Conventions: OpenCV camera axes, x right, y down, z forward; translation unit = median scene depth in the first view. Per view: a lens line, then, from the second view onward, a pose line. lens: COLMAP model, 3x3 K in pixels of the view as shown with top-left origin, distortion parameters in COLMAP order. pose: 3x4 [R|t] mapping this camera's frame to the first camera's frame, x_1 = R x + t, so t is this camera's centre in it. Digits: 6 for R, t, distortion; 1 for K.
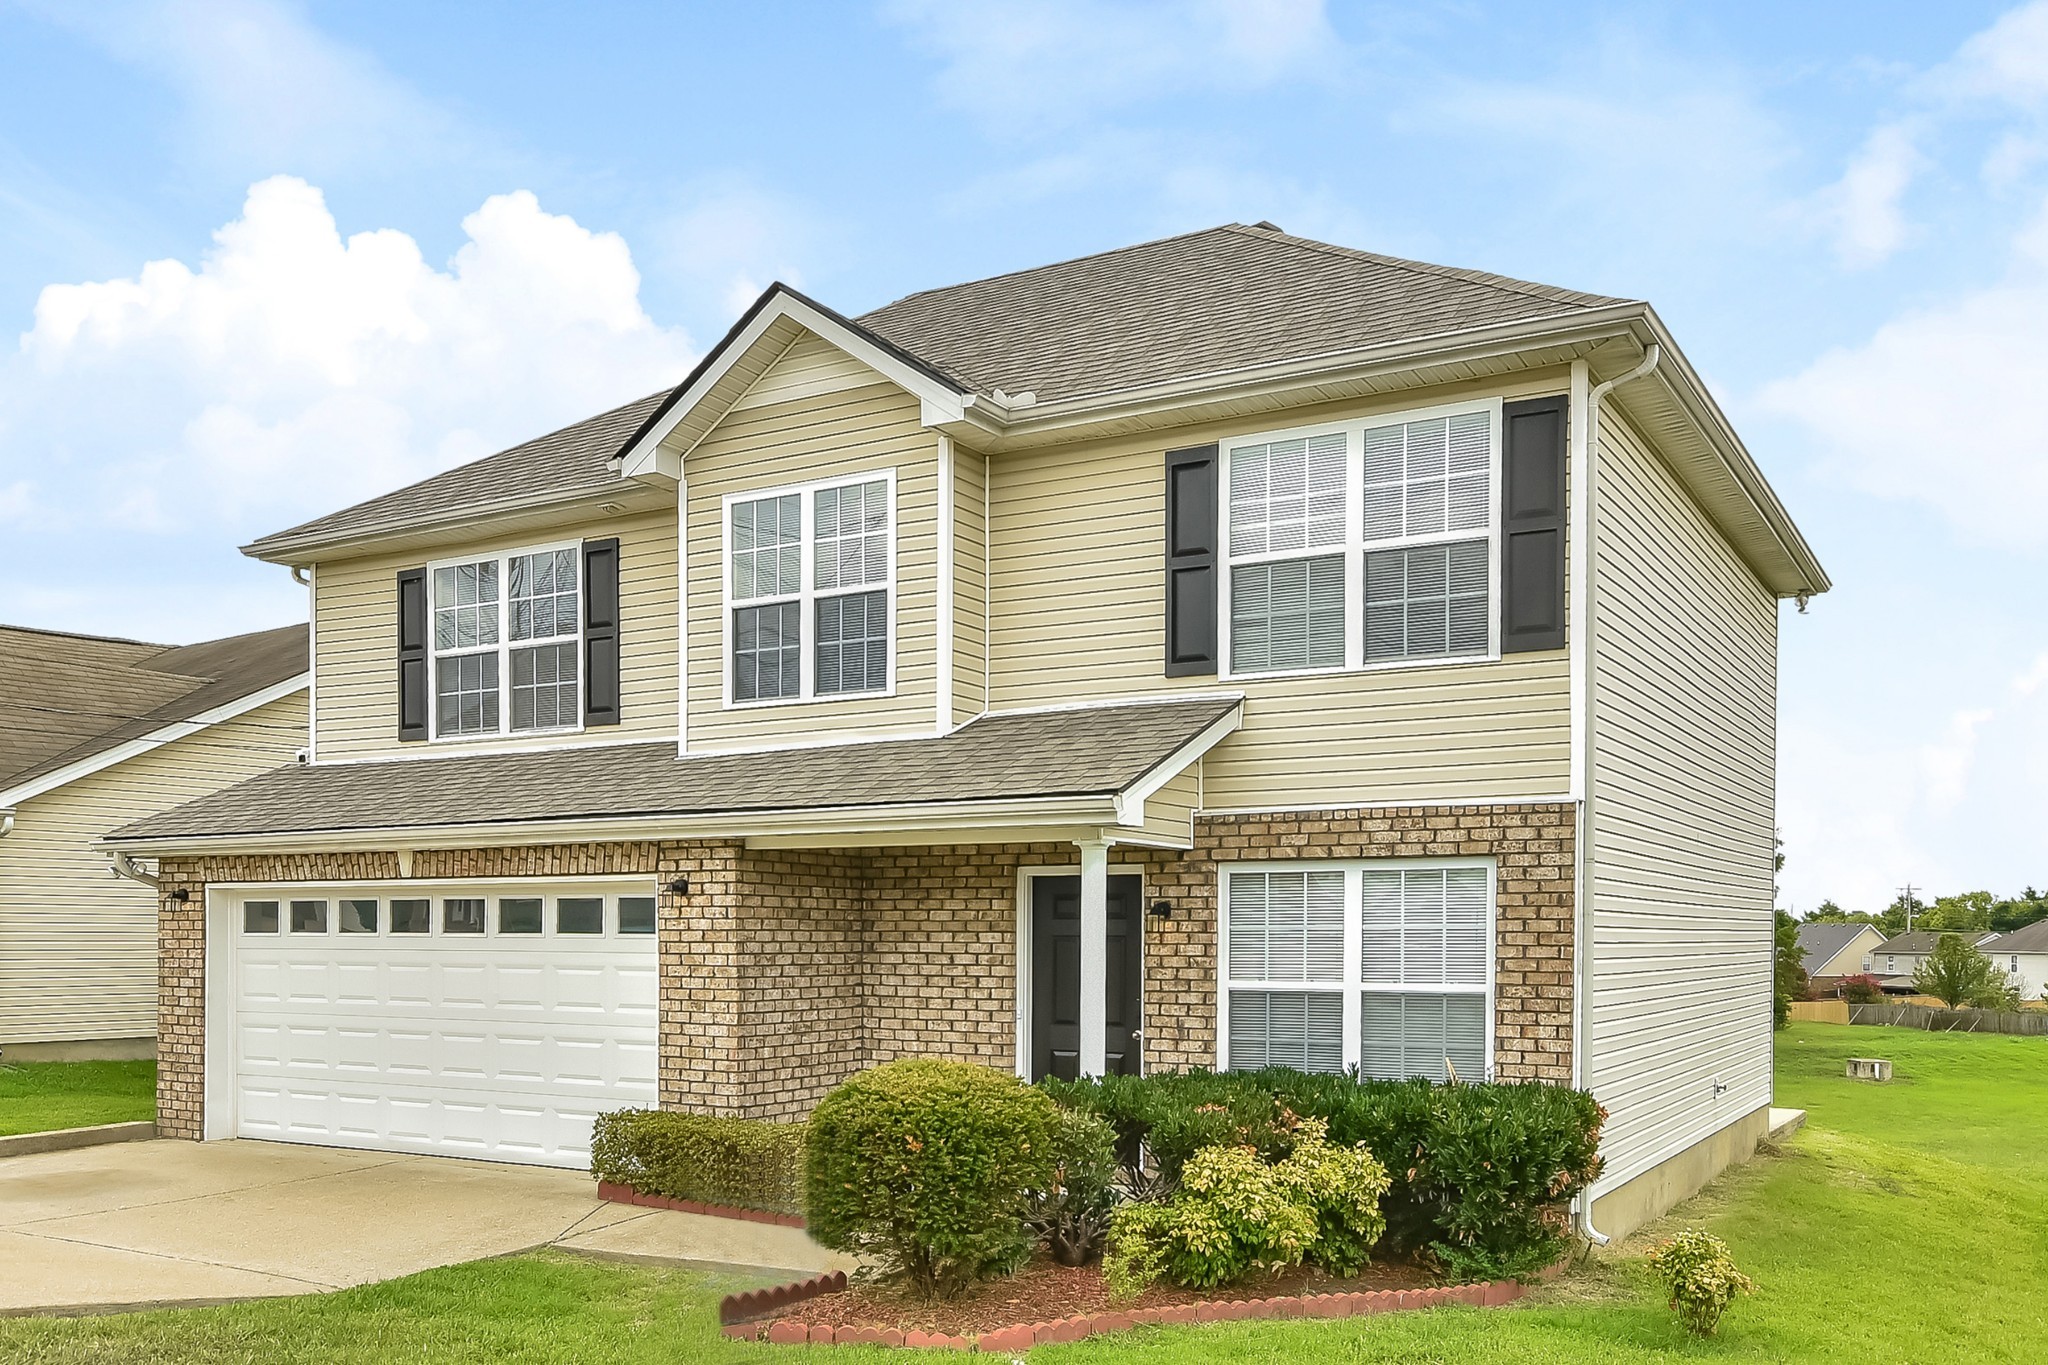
lens RADIAL K [[1735.1, 0, 1024.7], [0, 1735.1, 796.3], [0, 0, 1]] dist [0.007347, 0.008672]
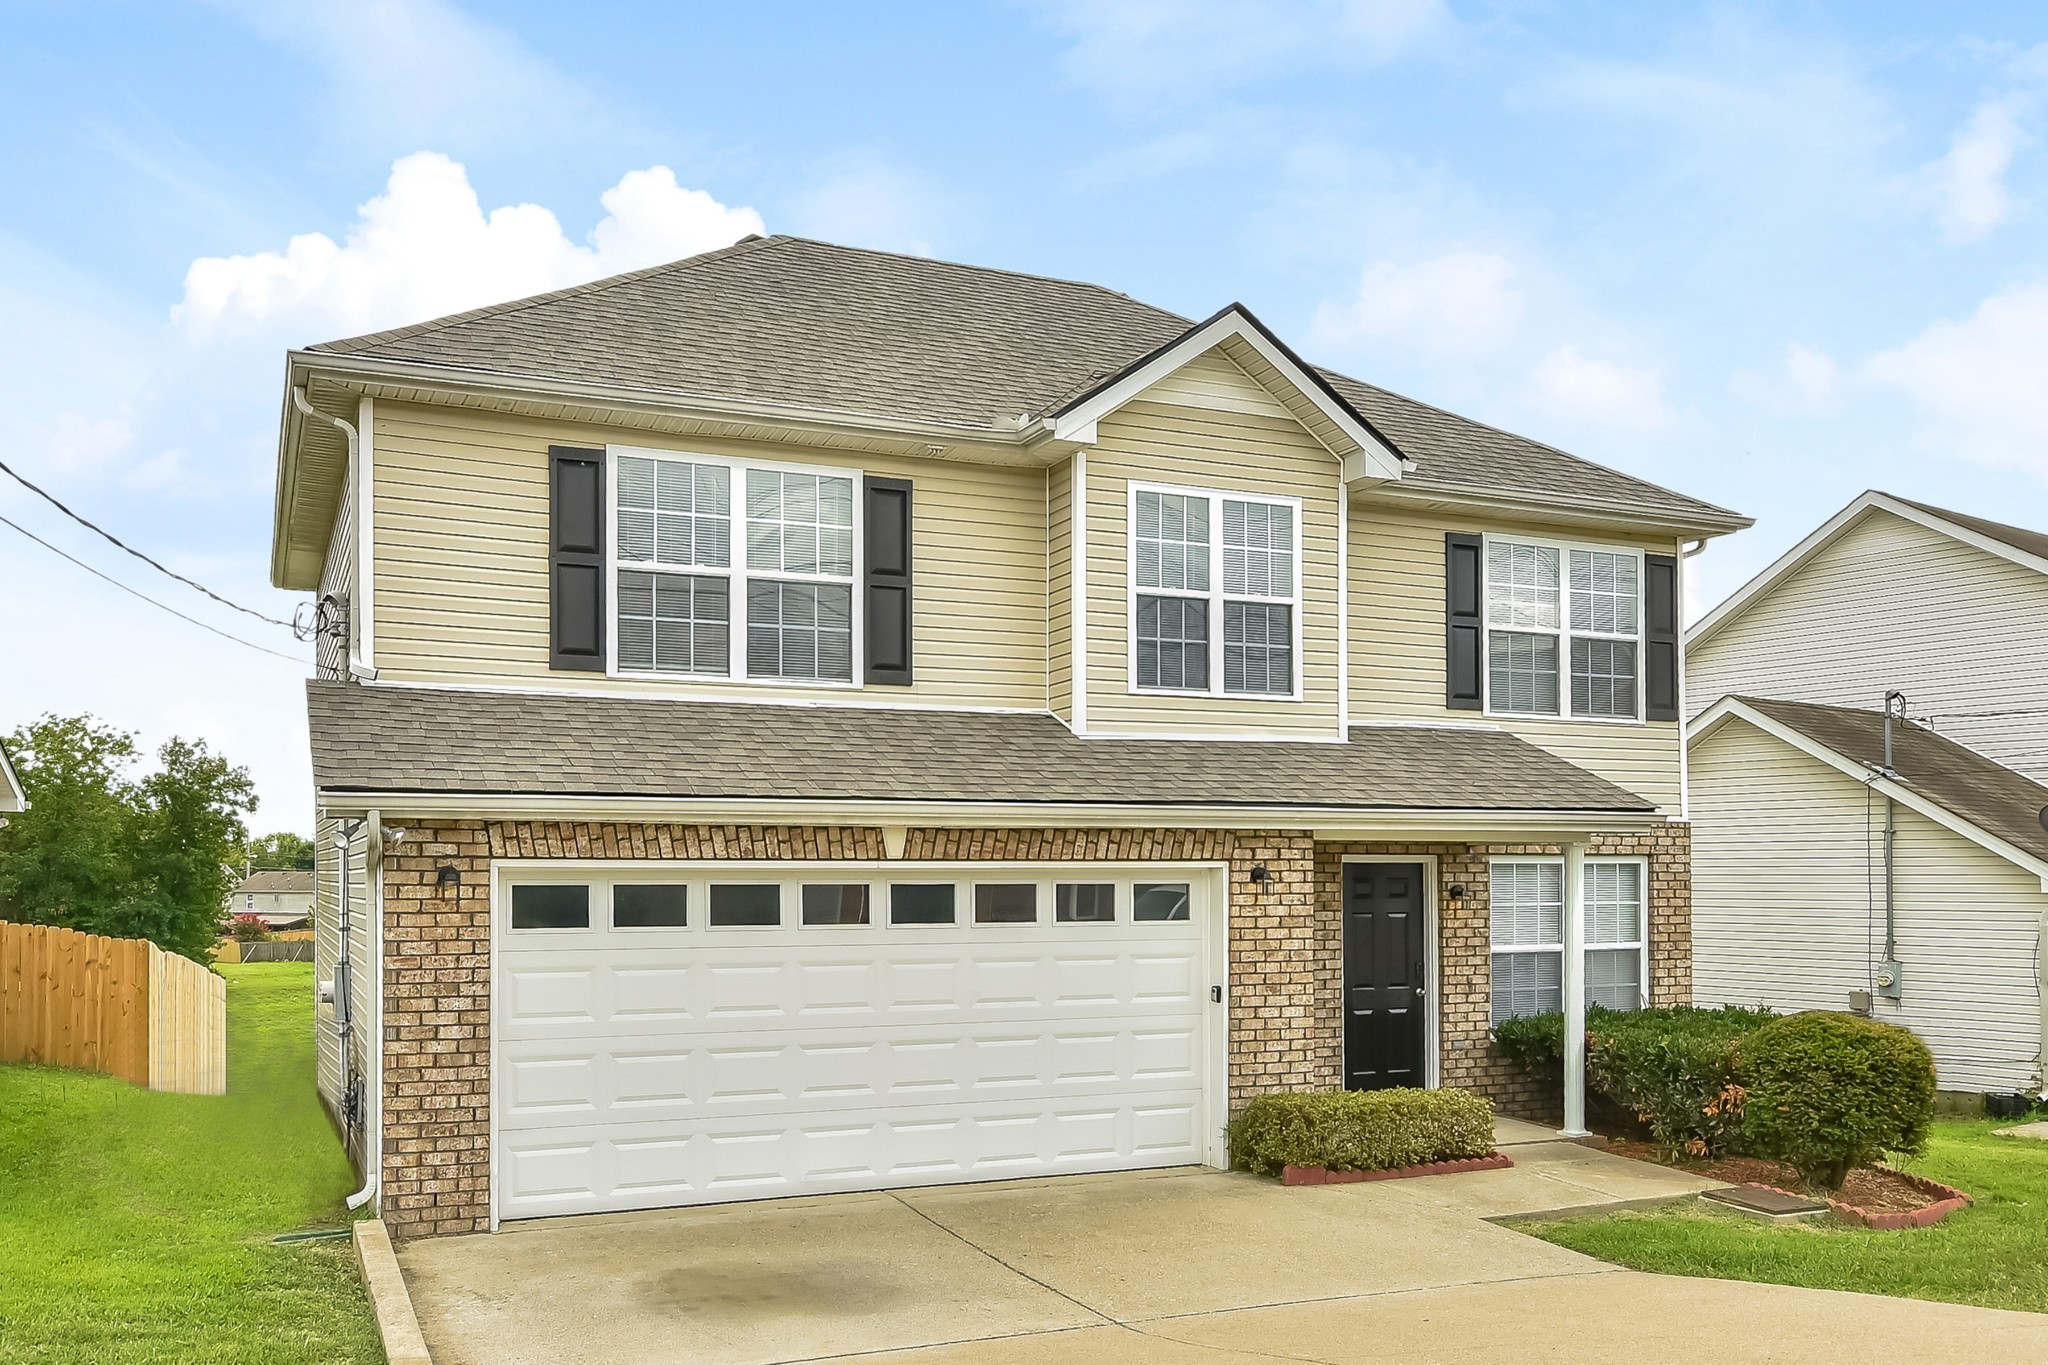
lens RADIAL K [[1708.5, 0, 1024.0], [0, 1708.5, 682.5], [0, 0, 1]] dist [-0.004326, 0.001709]
pose [[0.576362, 0.087498, 0.812497, -1.076476], [-0.062984, 0.996050, -0.062586, 0.010256], [-0.814764, -0.015102, 0.579596, 0.506759]]
